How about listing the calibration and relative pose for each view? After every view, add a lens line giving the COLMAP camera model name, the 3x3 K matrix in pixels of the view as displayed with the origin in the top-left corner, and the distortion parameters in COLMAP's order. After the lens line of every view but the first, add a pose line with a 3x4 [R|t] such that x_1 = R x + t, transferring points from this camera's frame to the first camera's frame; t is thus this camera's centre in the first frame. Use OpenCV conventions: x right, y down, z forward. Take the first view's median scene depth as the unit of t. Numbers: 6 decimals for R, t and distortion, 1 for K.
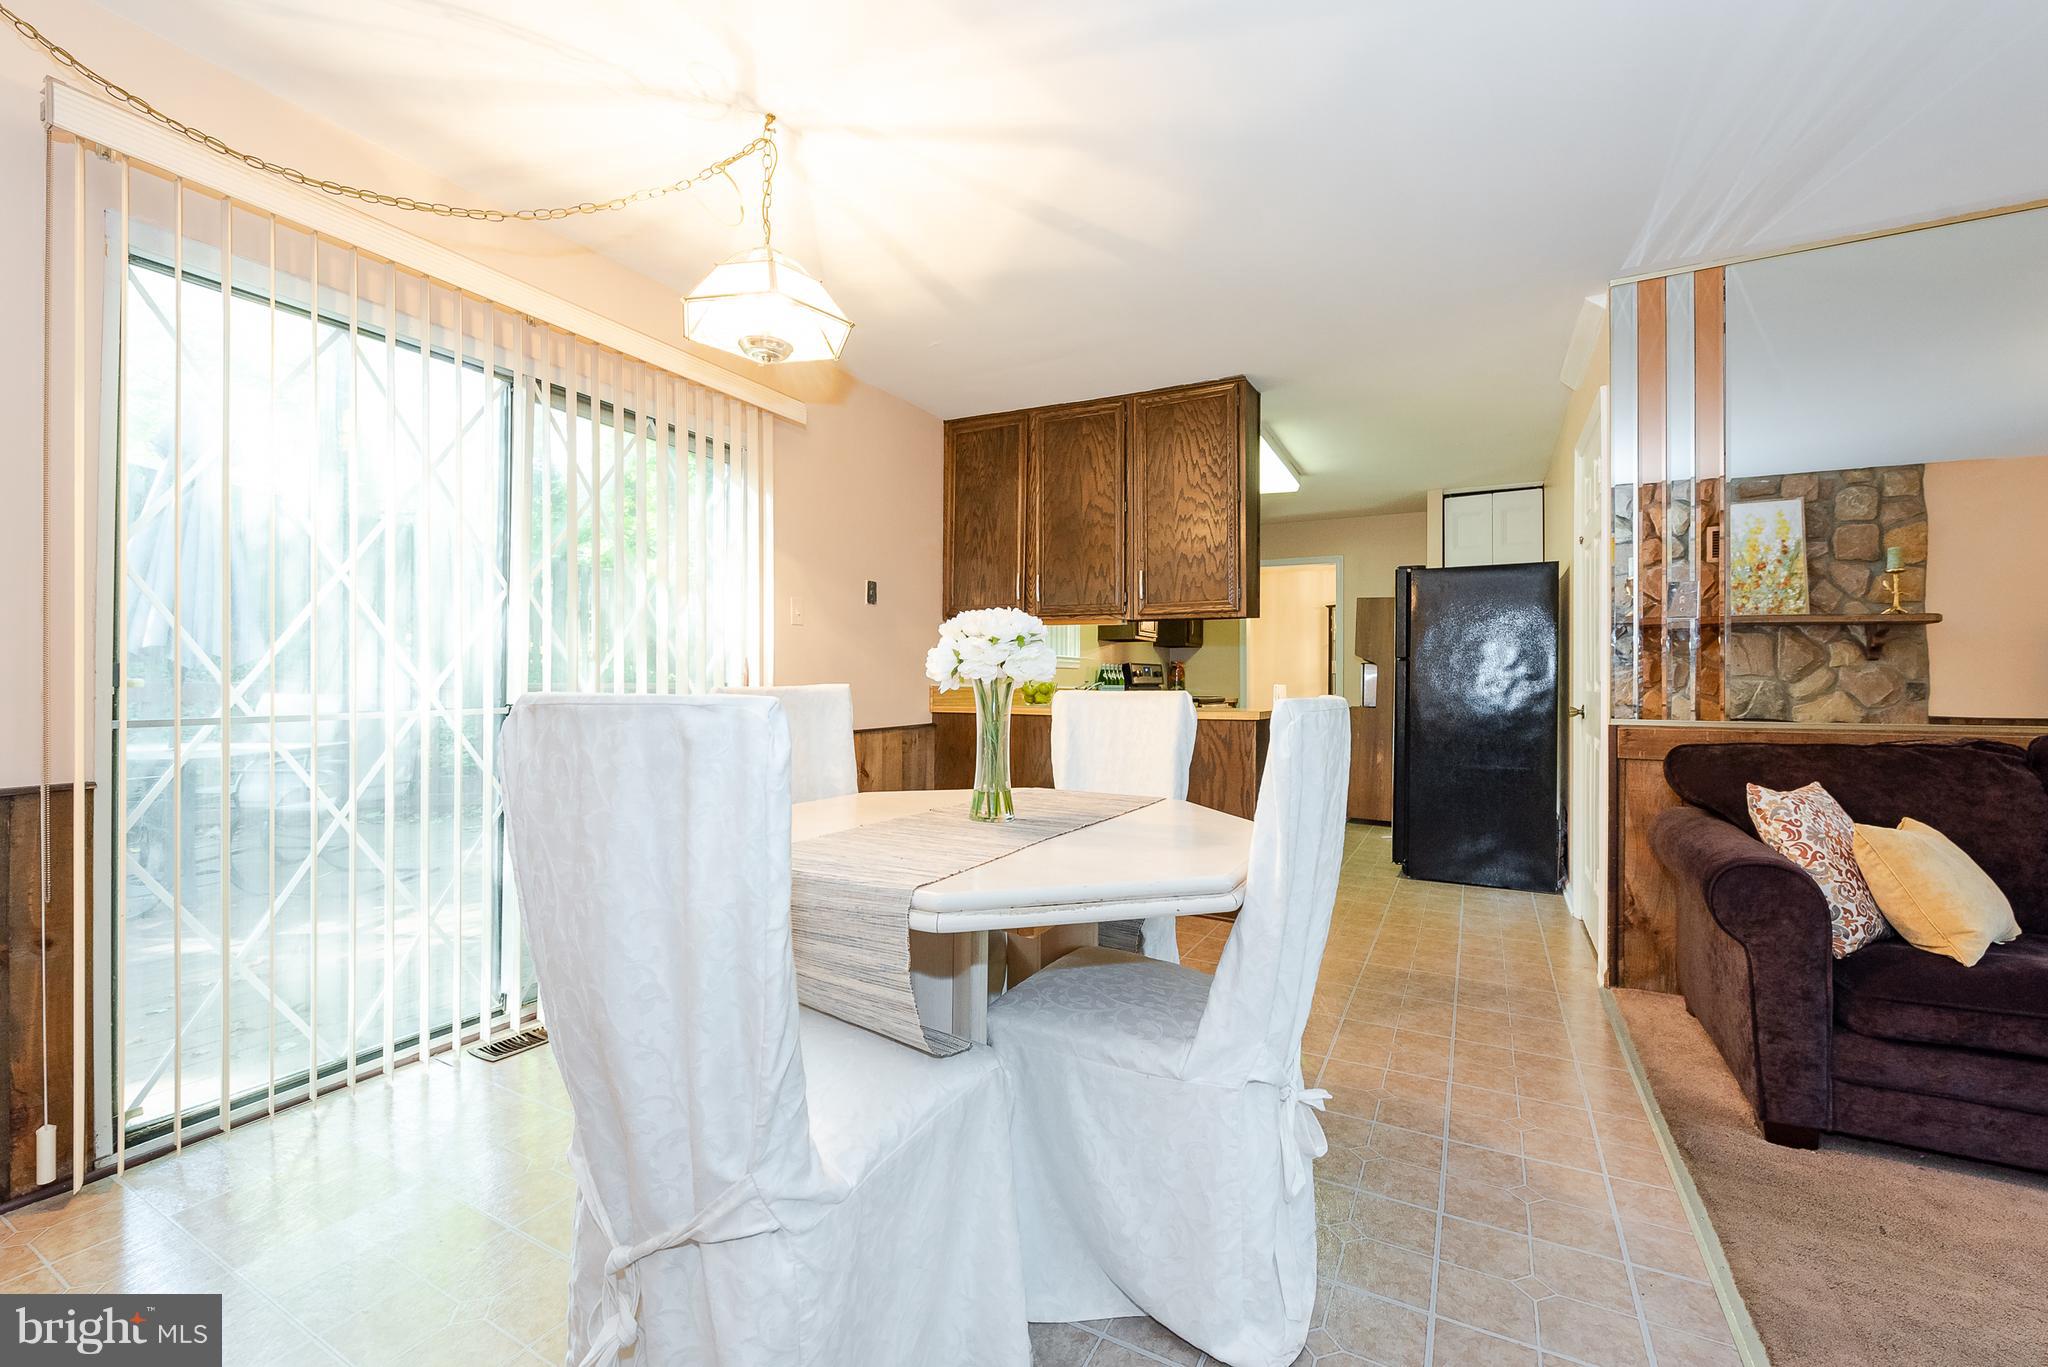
lens RADIAL K [[817.0, 0, 1024.0], [0, 817.0, 683.5], [0, 0, 1]] dist [-0.002344, -0.001125]
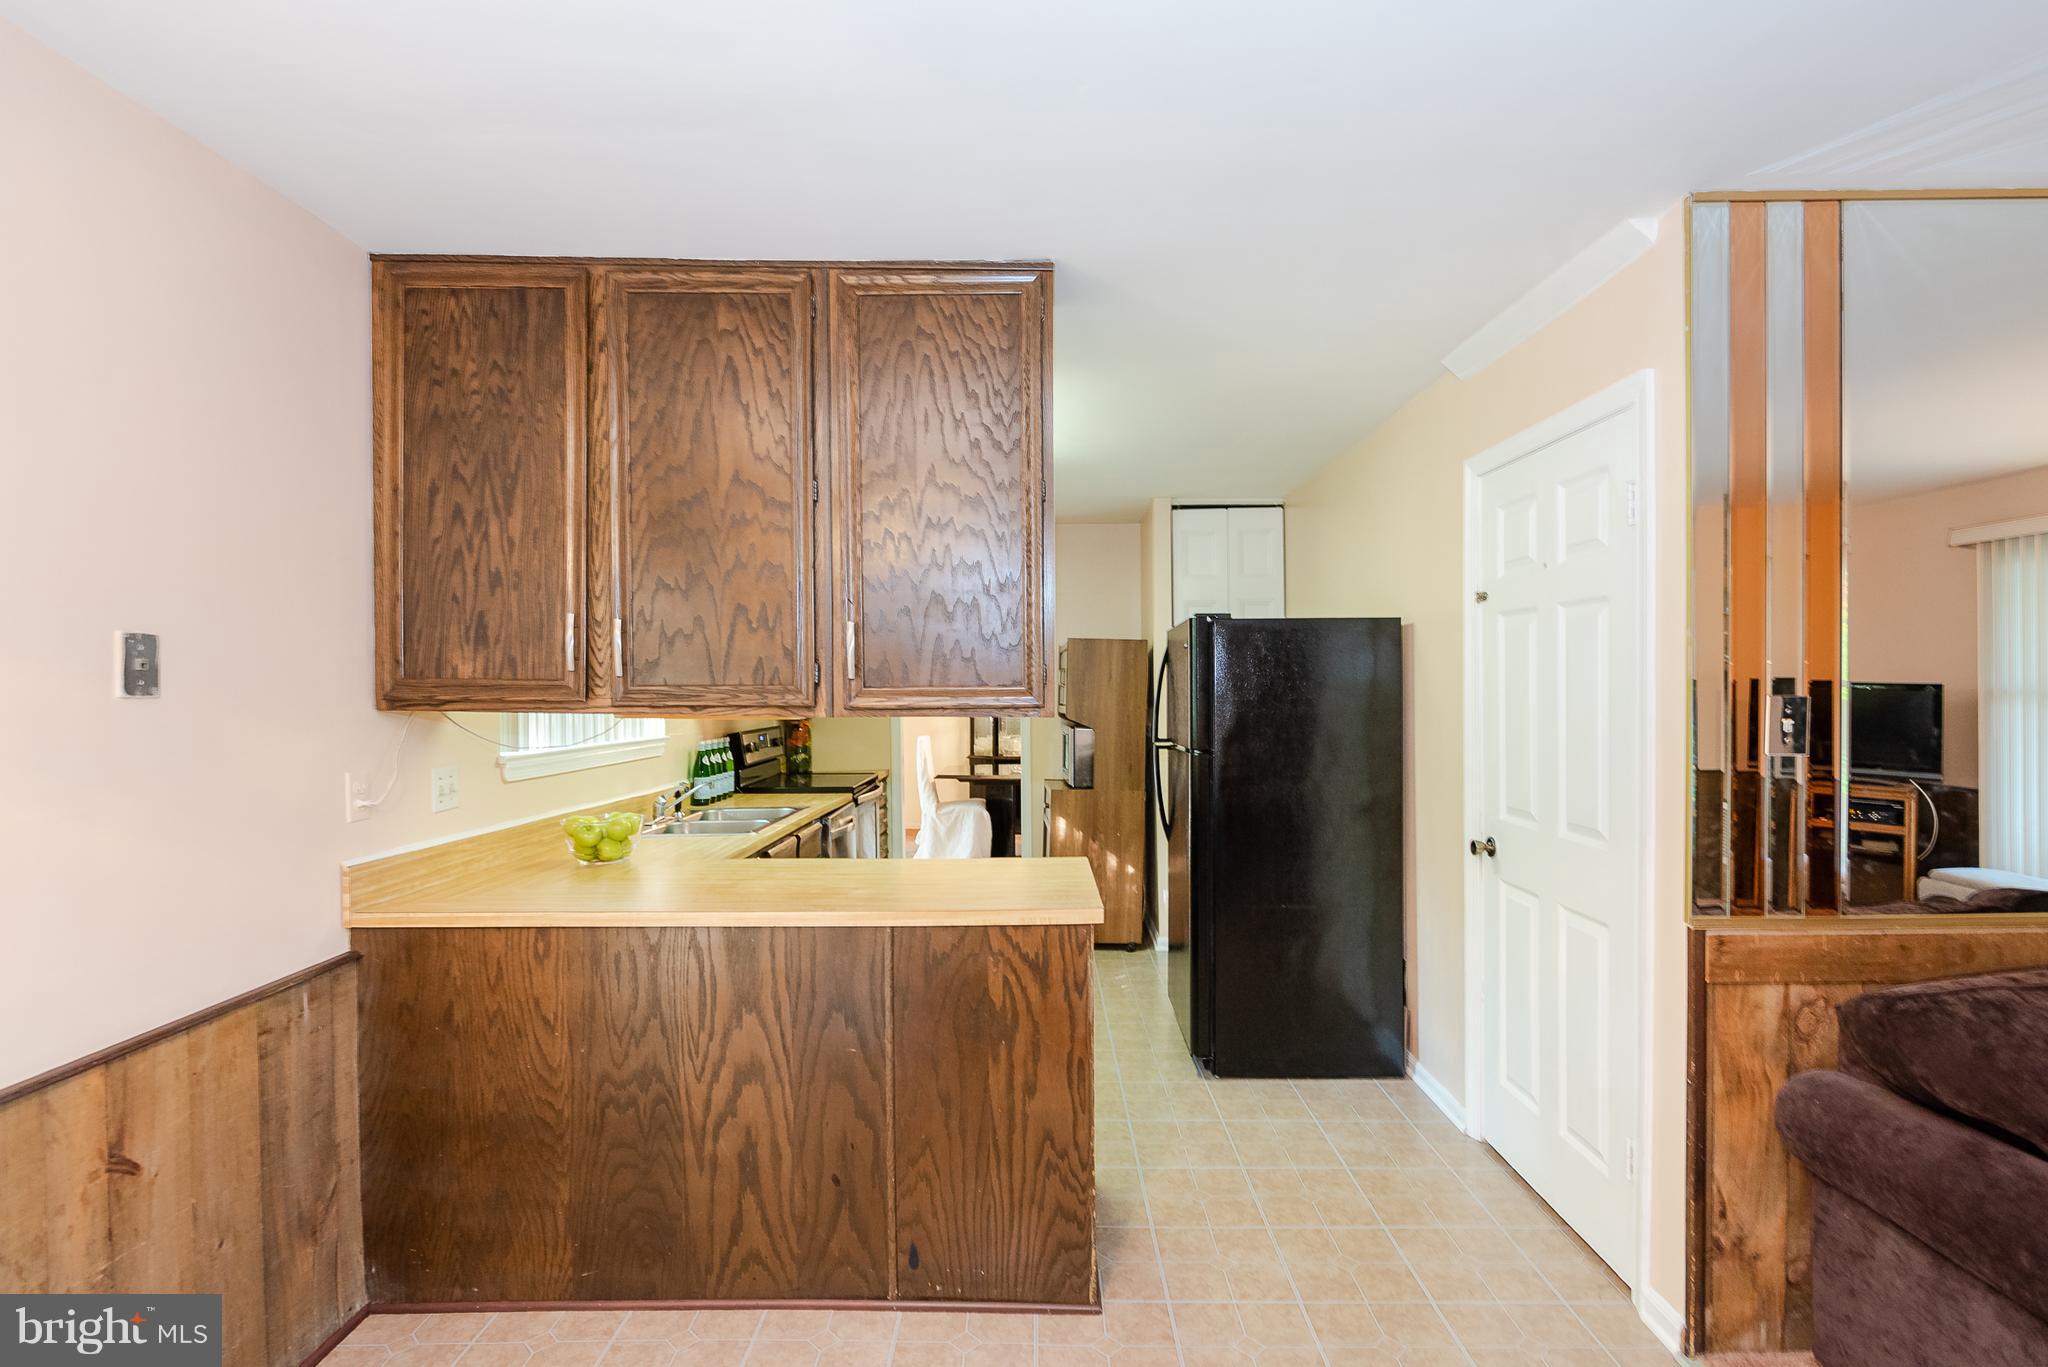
lens RADIAL K [[953.5, 0, 1023.7], [0, 953.5, 697.1], [0, 0, 1]] dist [0.012660, -0.013102]
pose [[0.881945, -0.014978, 0.471114, -0.037981], [0.012643, 0.999887, 0.008120, -0.093857], [-0.471182, -0.001205, 0.882035, 0.429049]]
